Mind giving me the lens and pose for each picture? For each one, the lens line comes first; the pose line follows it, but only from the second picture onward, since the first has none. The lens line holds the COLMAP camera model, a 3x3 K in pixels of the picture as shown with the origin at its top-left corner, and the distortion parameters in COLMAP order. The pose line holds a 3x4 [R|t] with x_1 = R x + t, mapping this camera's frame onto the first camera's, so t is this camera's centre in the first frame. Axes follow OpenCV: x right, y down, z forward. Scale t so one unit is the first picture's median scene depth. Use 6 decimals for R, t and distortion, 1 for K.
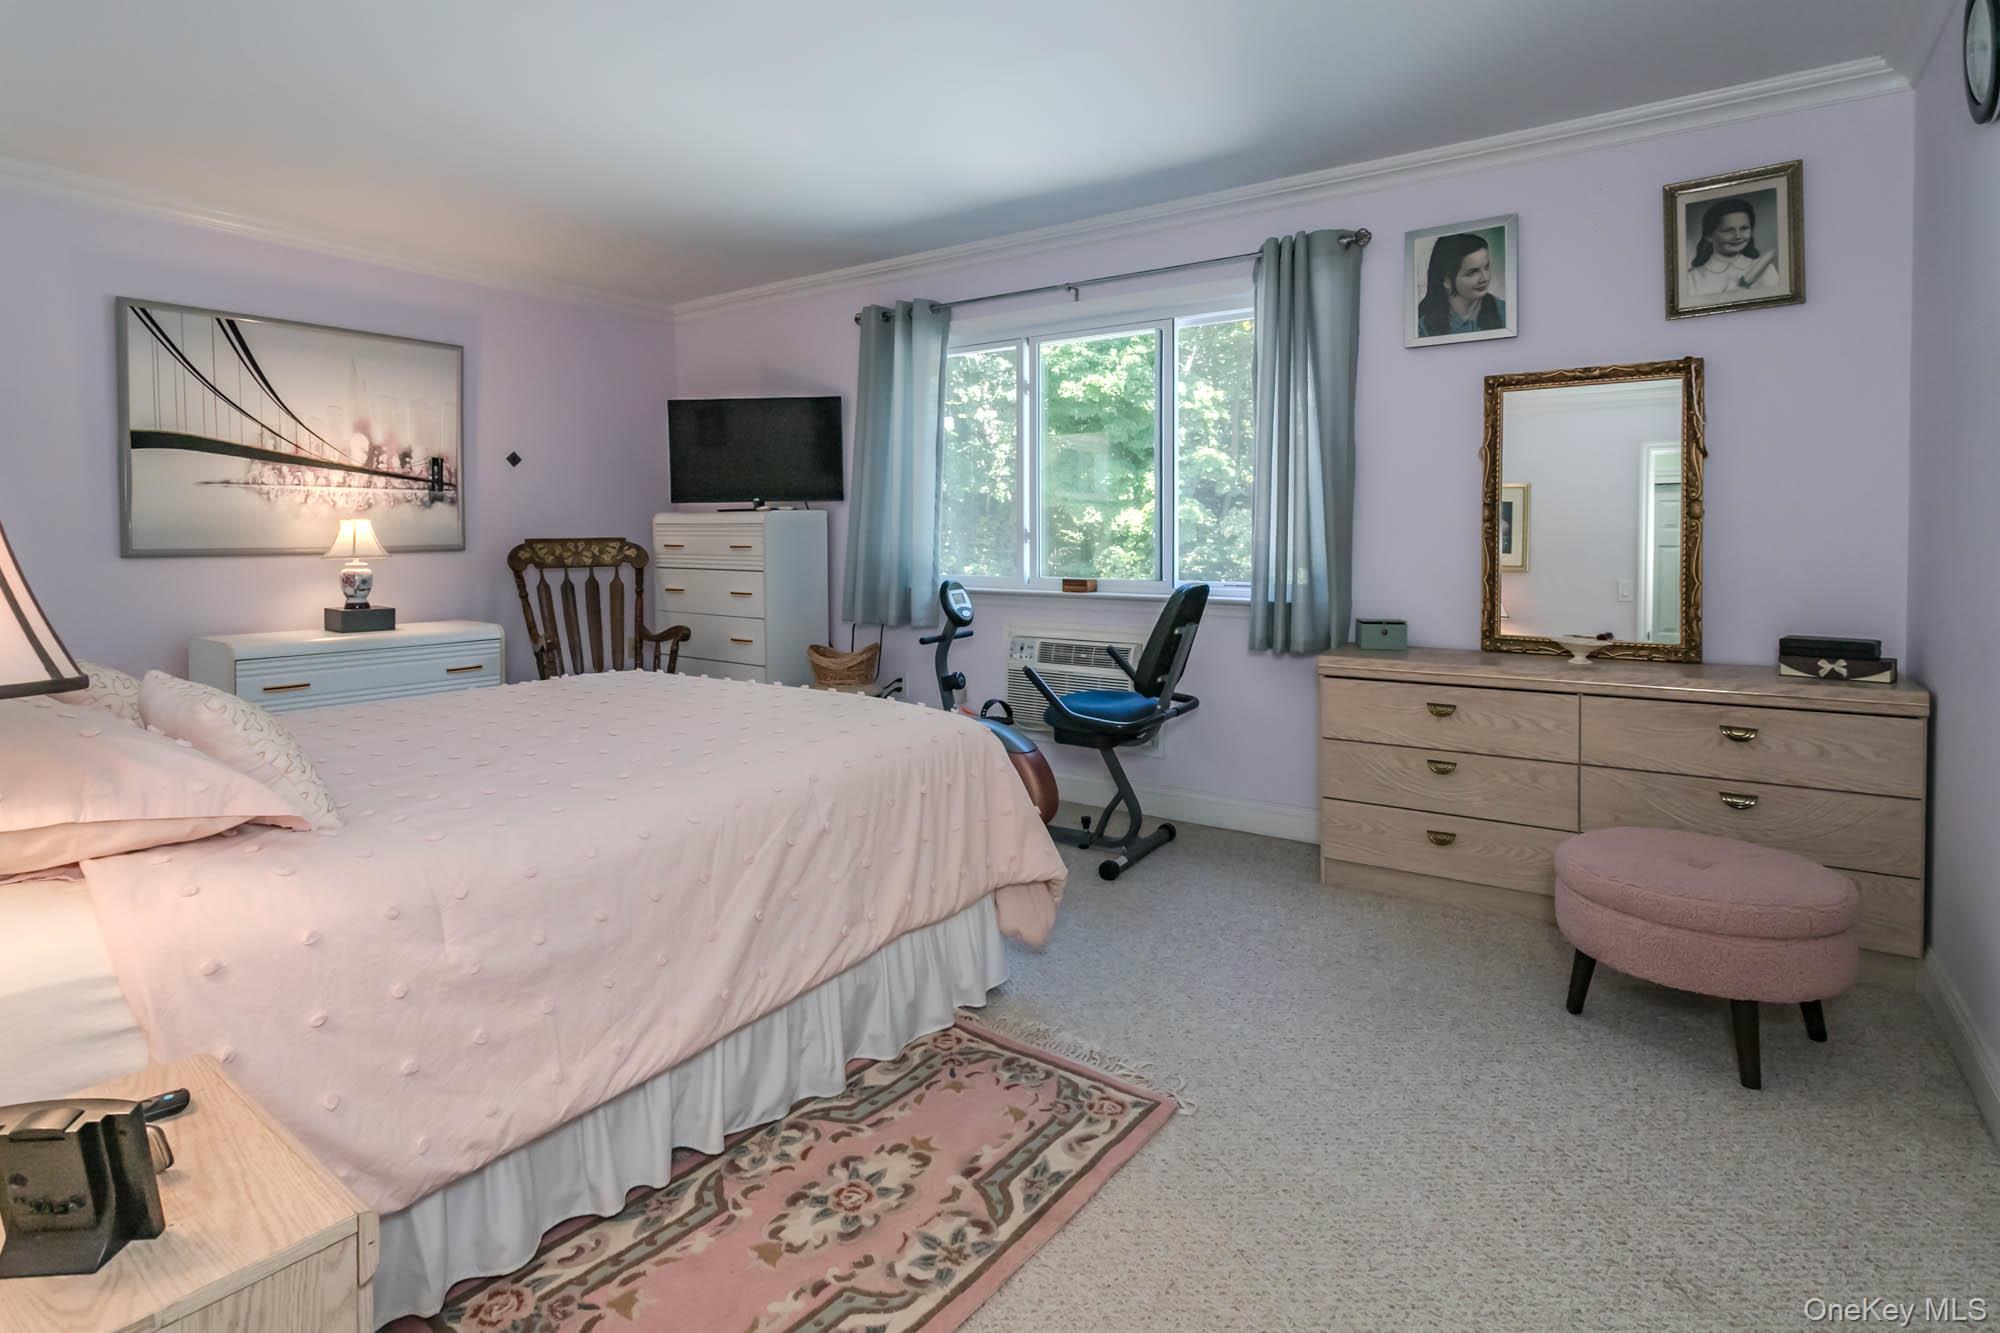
lens RADIAL K [[1104.3, 0, 999.4], [0, 1104.3, 566.1], [0, 0, 1]] dist [0.016729, 0.000736]
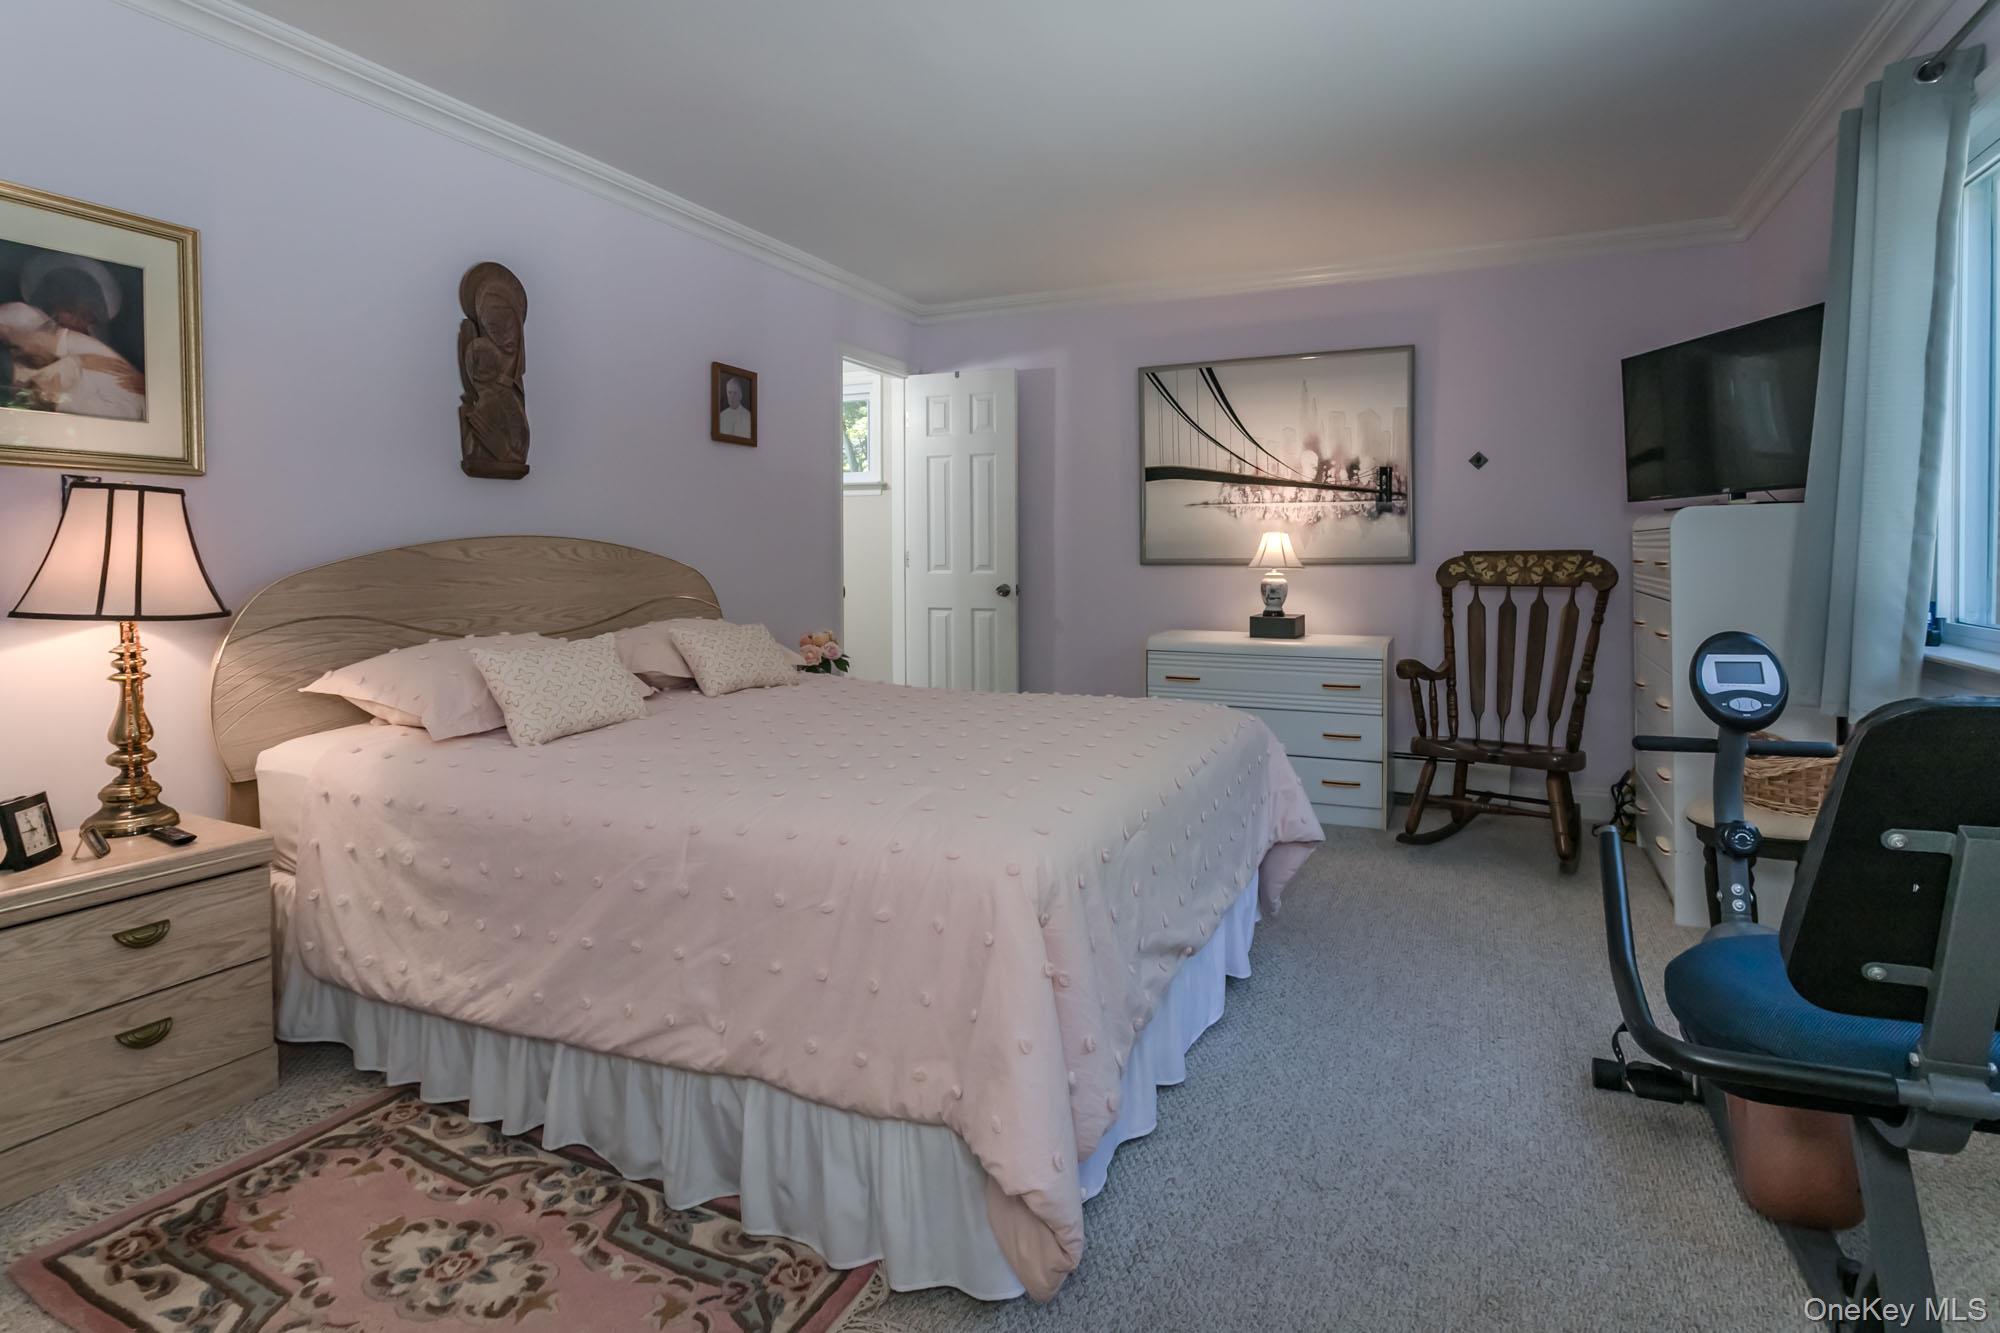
lens RADIAL K [[1011.8, 0, 1004.8], [0, 1011.8, 576.8], [0, 0, 1]] dist [-0.001317, 0.000244]
pose [[0.166498, 0.027014, -0.985672, 0.350991], [-0.027178, 0.999371, 0.022798, -0.015156], [0.985667, 0.022993, 0.167128, 0.606757]]
